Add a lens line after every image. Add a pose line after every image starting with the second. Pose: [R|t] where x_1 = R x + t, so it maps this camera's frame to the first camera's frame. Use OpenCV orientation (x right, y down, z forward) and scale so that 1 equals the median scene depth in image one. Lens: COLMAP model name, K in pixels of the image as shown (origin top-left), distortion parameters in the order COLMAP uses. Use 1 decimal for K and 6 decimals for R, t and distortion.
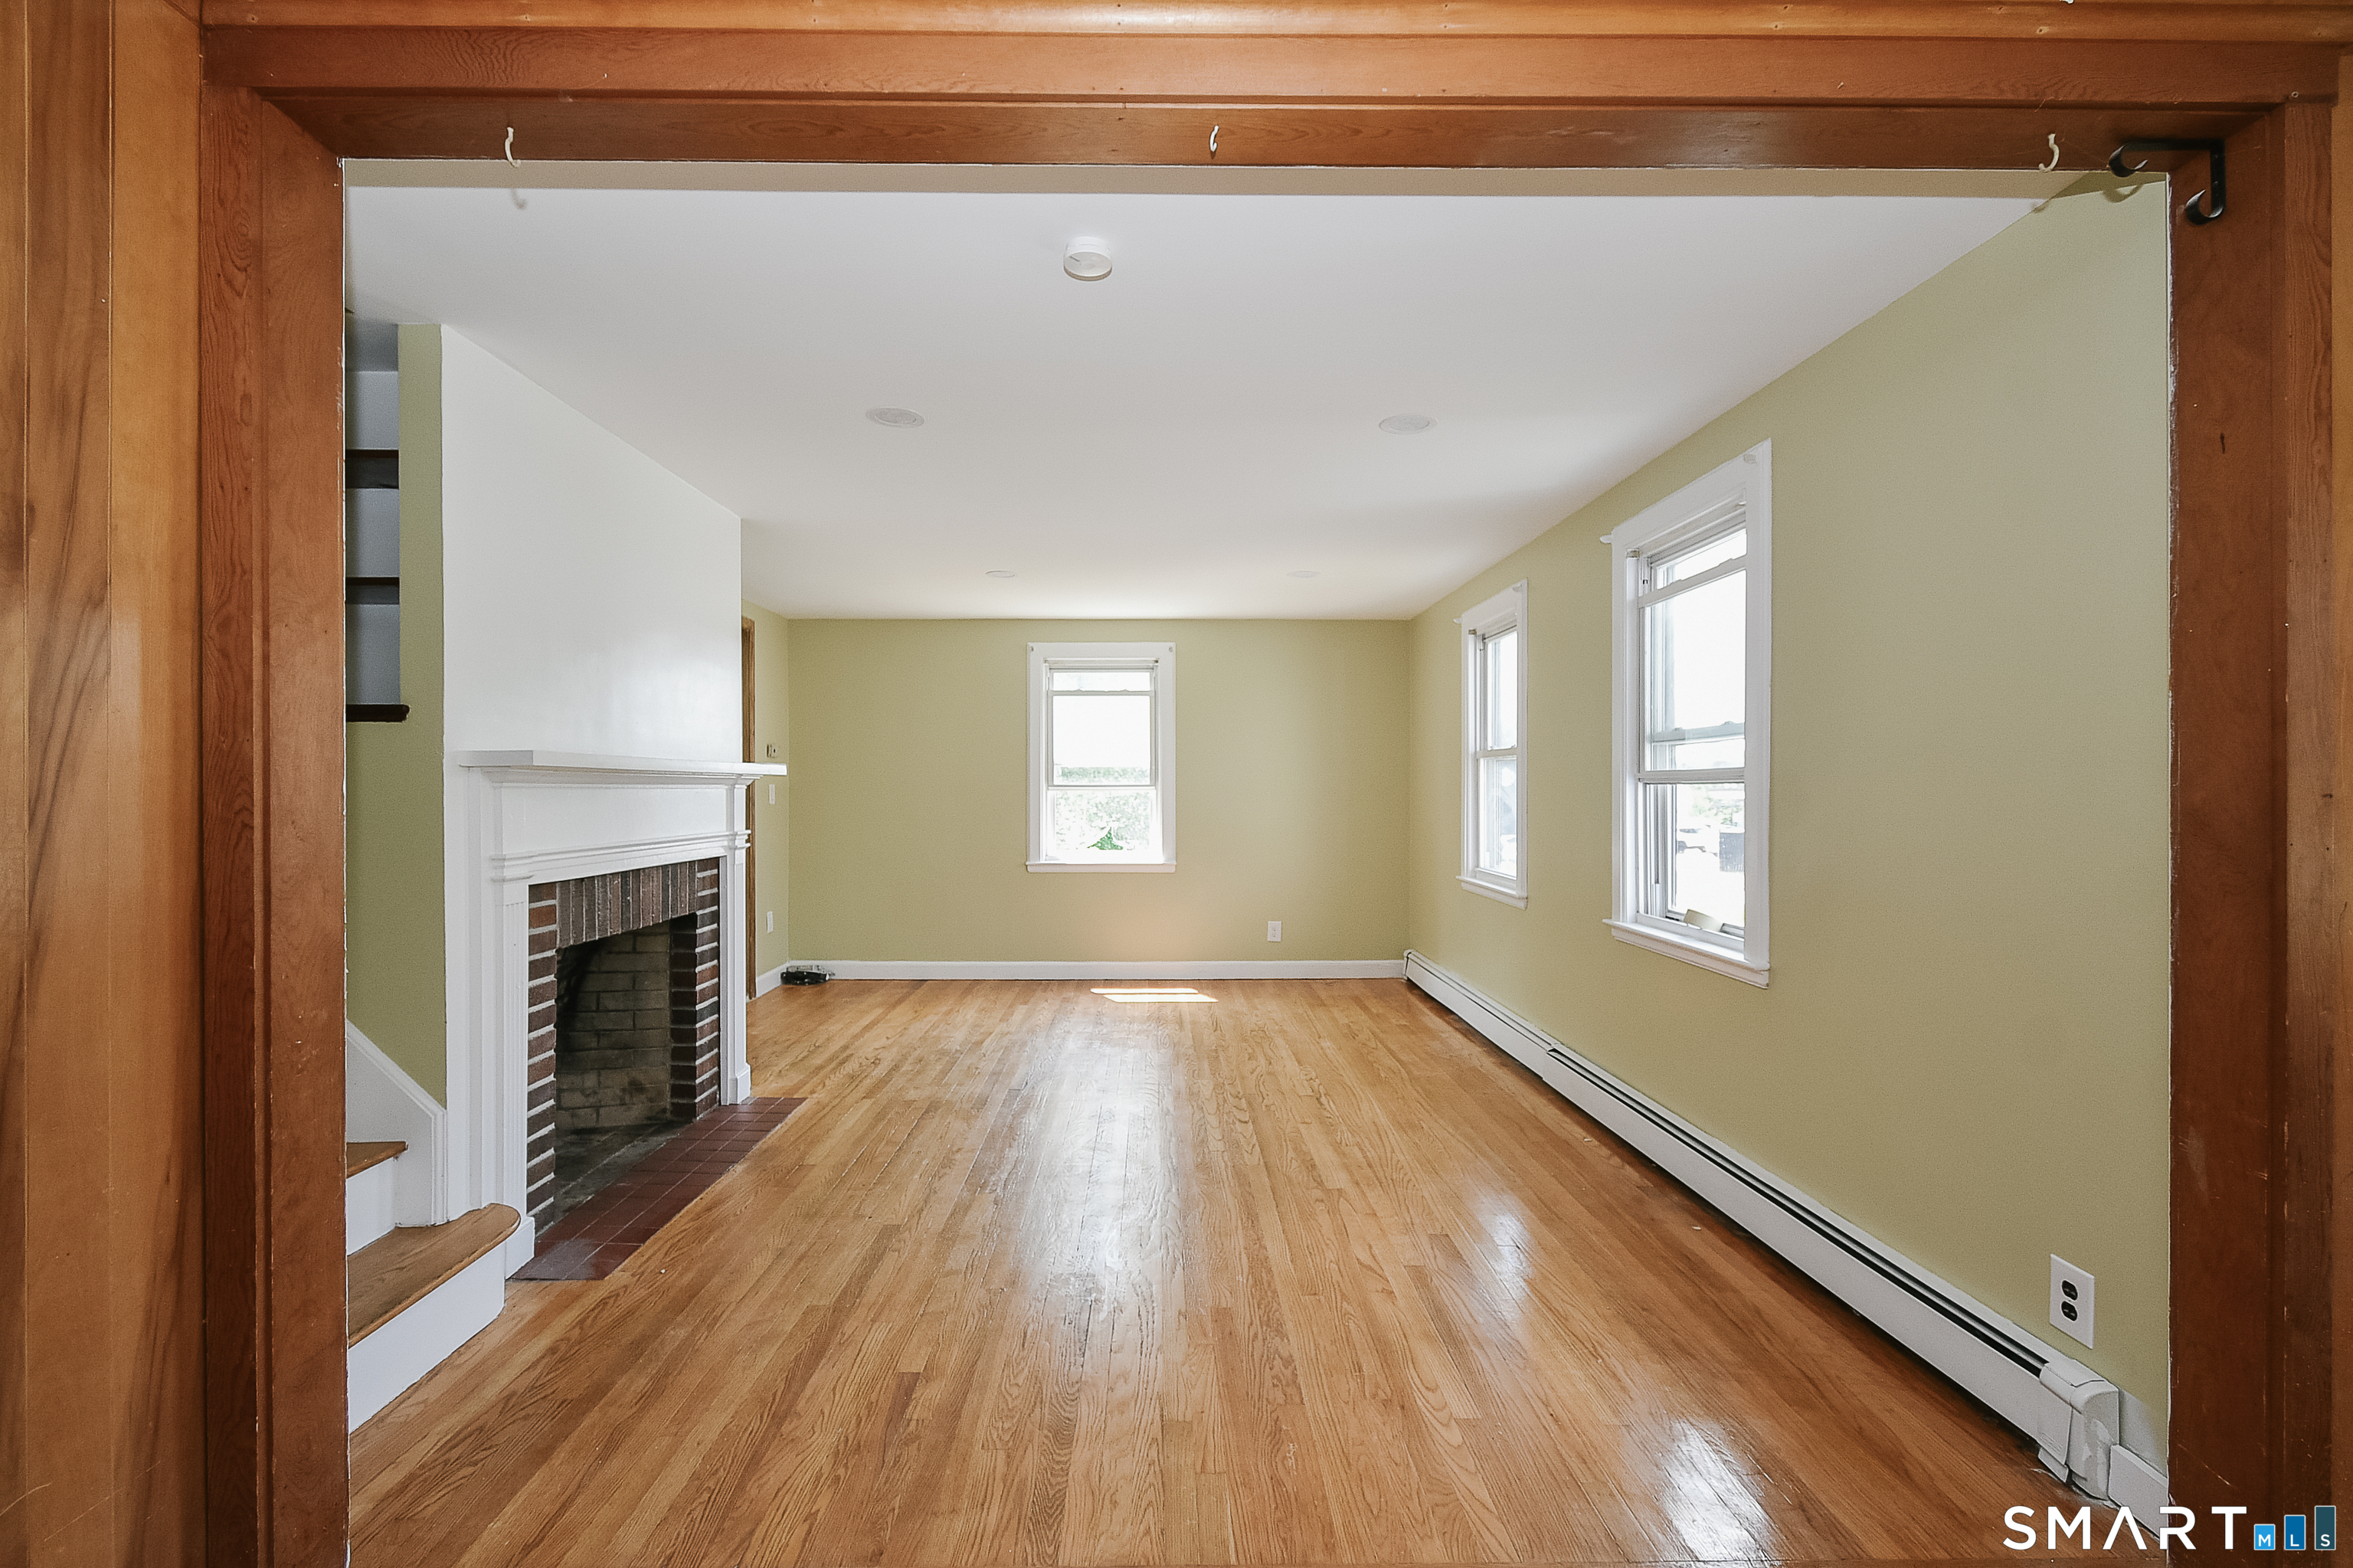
lens RADIAL K [[1045.9, 0, 1169.6], [0, 1045.9, 789.0], [0, 0, 1]] dist [0.014119, -0.005778]
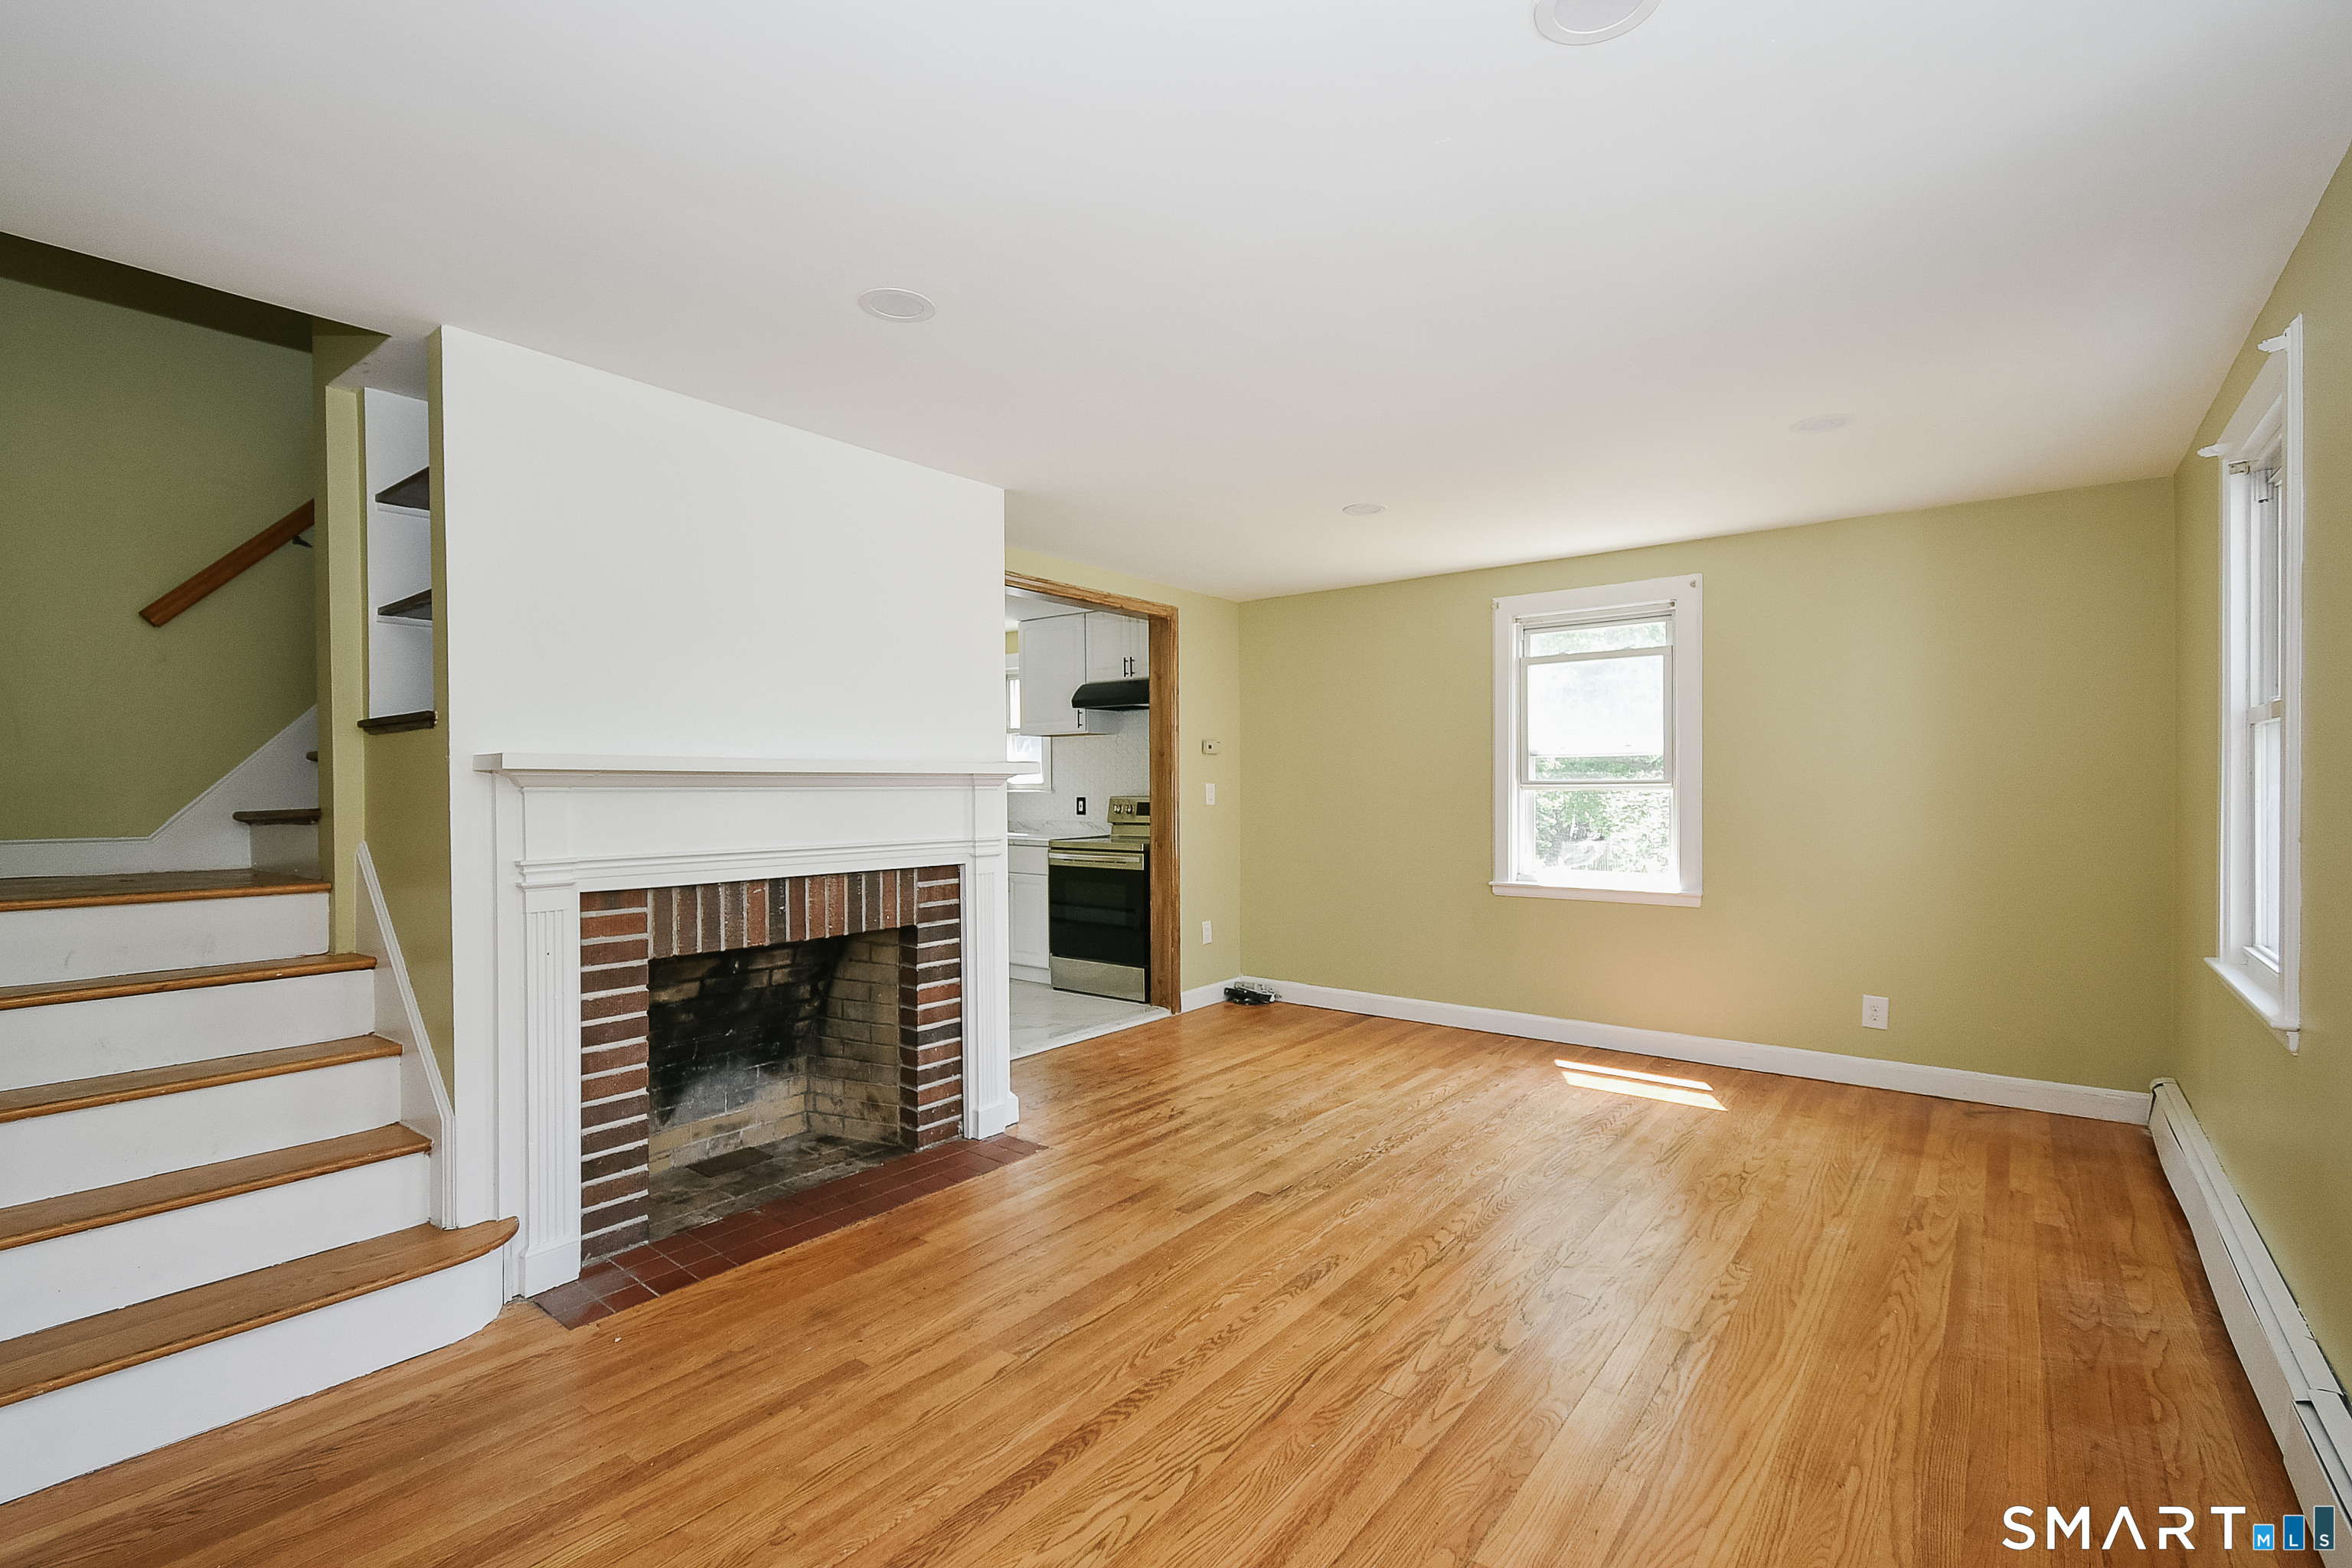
lens RADIAL K [[1063.9, 0, 1171.3], [0, 1063.9, 790.9], [0, 0, 1]] dist [0.008909, -0.000764]
pose [[0.776578, -0.001809, -0.630019, 0.313055], [0.004655, 0.999985, 0.002867, -0.001634], [0.630004, -0.005159, 0.776575, 0.420442]]
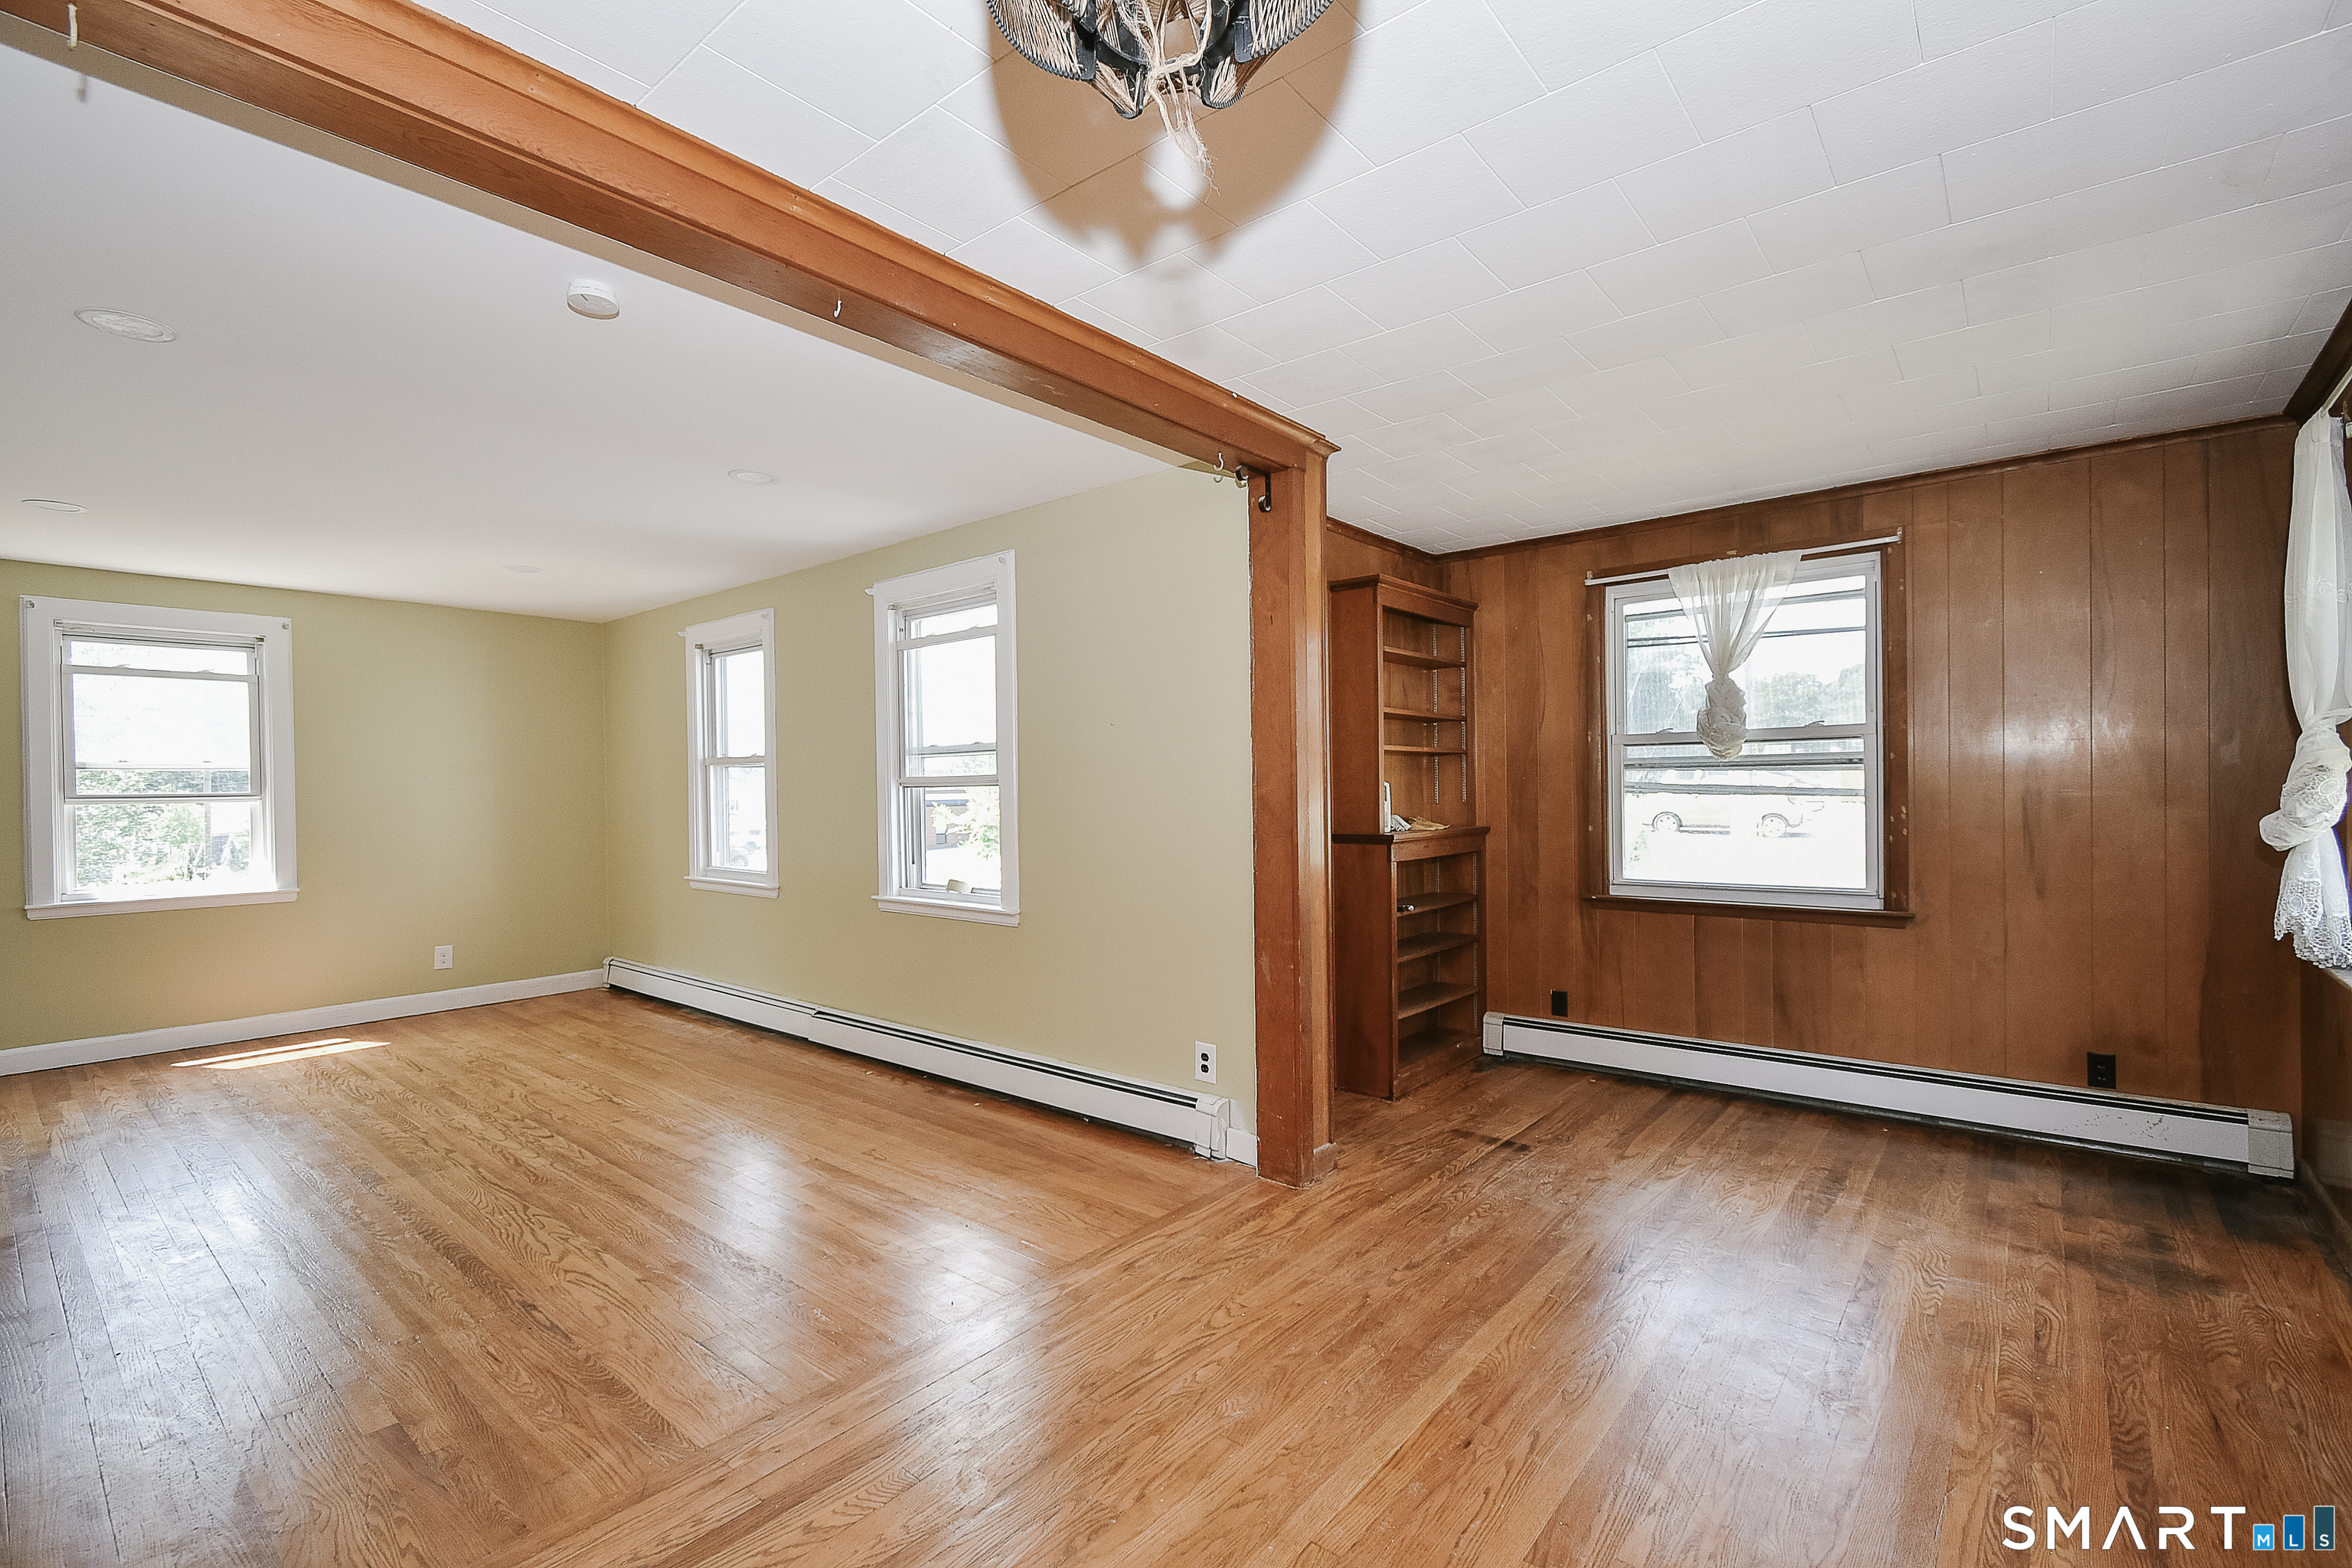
lens RADIAL K [[1027.2, 0, 1173.2], [0, 1027.2, 792.1], [0, 0, 1]] dist [0.011056, -0.000482]
pose [[0.655146, -0.011109, 0.755421, -0.275239], [0.012855, 0.999911, 0.003555, 0.000774], [-0.755393, 0.007382, 0.655230, -0.074366]]
